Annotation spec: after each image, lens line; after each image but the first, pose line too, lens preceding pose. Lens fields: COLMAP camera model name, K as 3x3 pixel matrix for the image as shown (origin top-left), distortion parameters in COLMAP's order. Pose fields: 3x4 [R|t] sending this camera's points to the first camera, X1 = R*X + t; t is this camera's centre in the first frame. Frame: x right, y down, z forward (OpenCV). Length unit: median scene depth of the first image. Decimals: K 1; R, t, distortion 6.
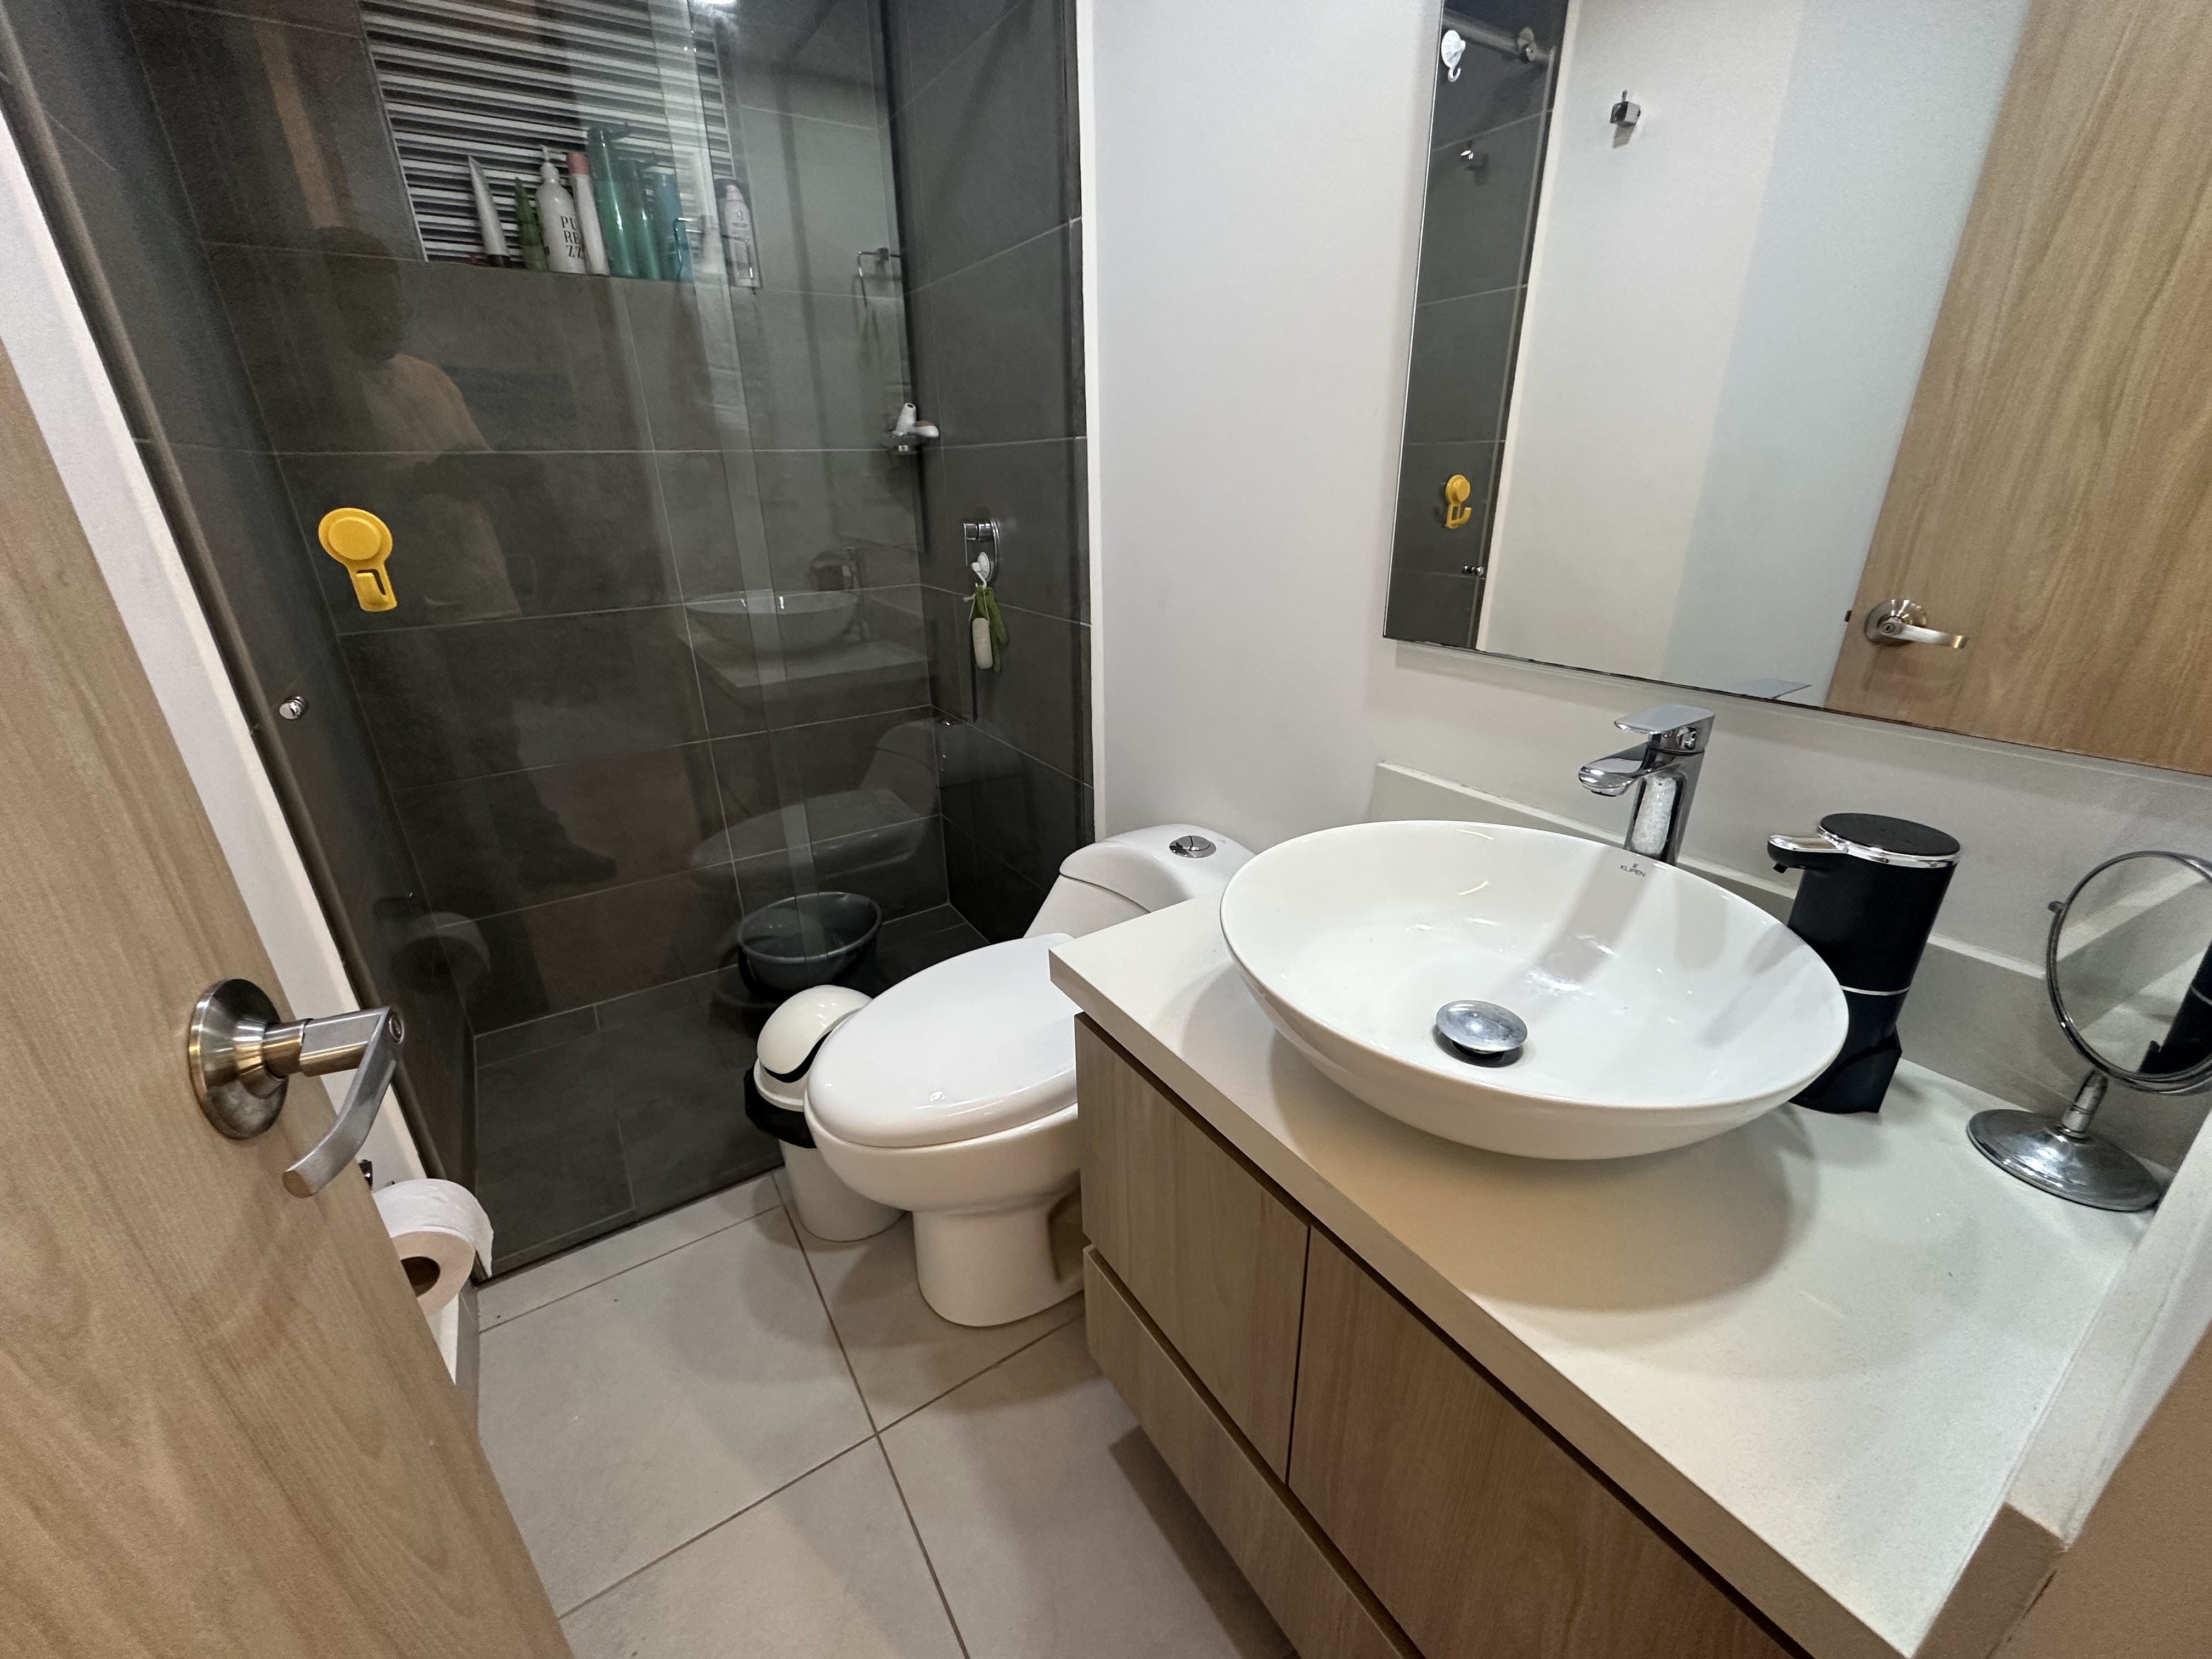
lens RADIAL K [[884.5, 0, 1108.0], [0, 884.5, 826.2], [0, 0, 1]] dist [-0.001897, 0.000825]
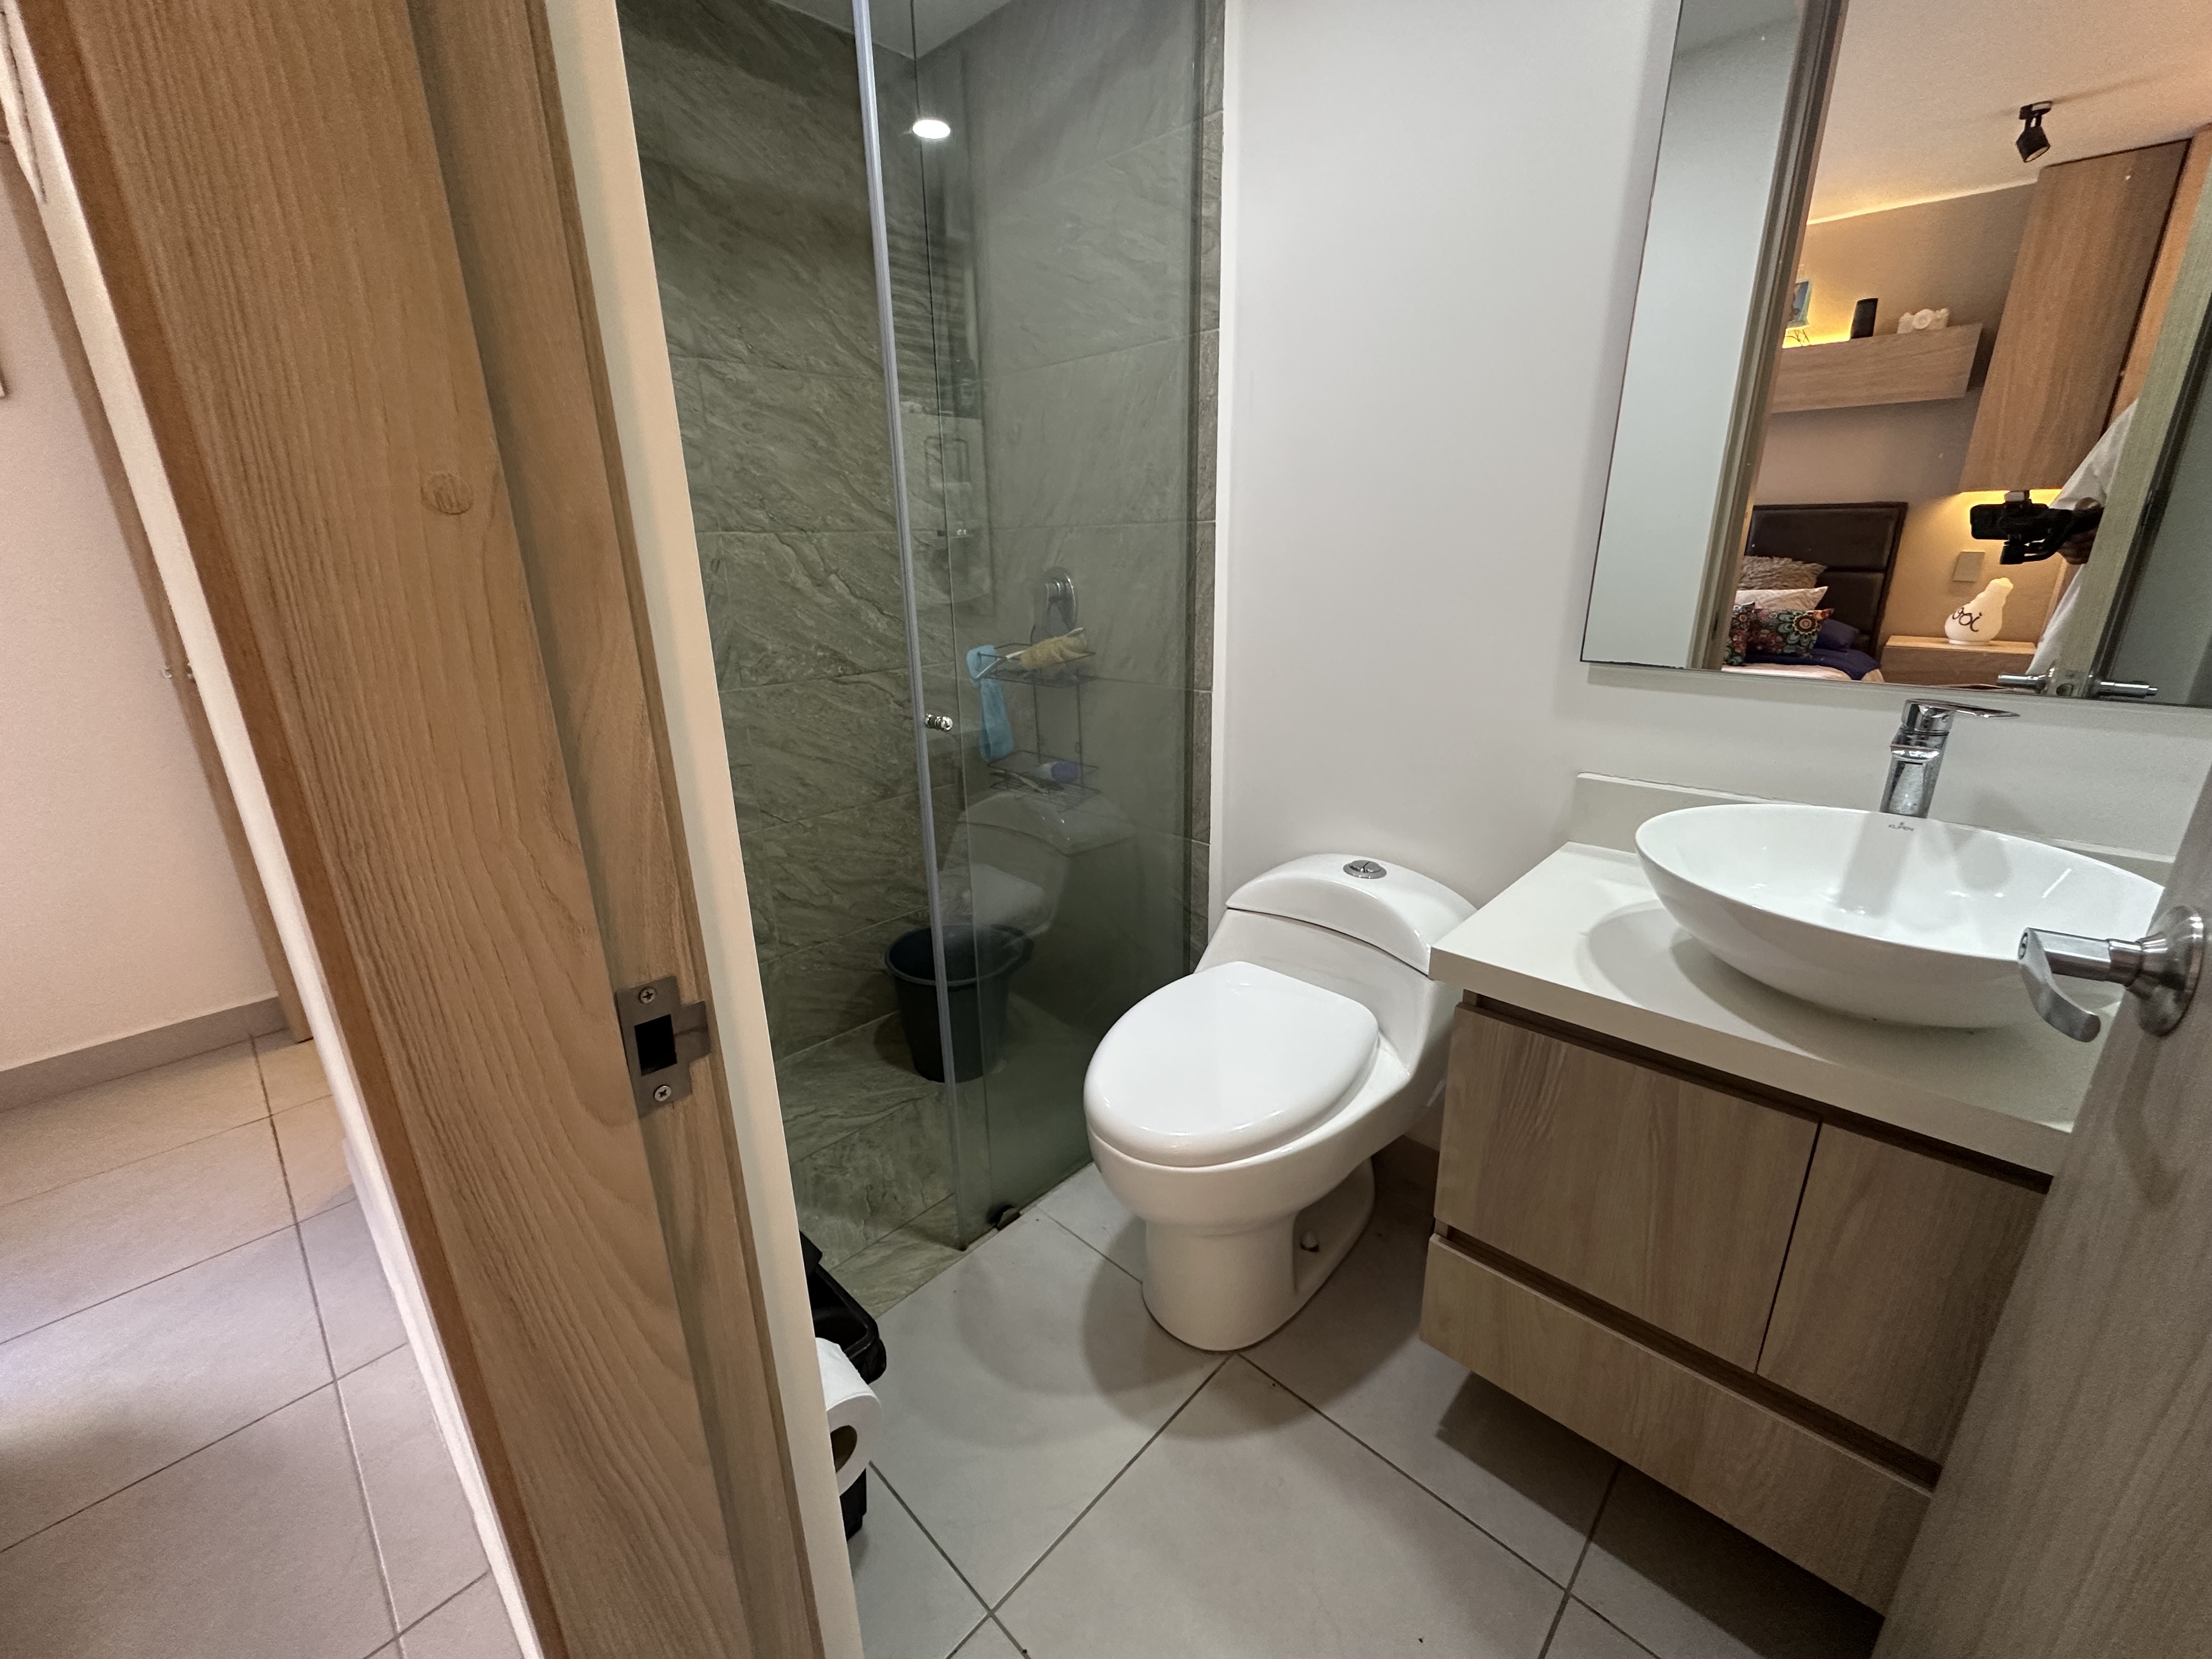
lens RADIAL K [[882.4, 0, 1106.0], [0, 882.4, 829.5], [0, 0, 1]] dist [0.001798, 0.000121]
pose [[0.972973, -0.076411, 0.217909, -0.591804], [0.093666, 0.993142, -0.069969, 0.024801], [-0.211068, 0.088488, 0.973458, -0.038243]]
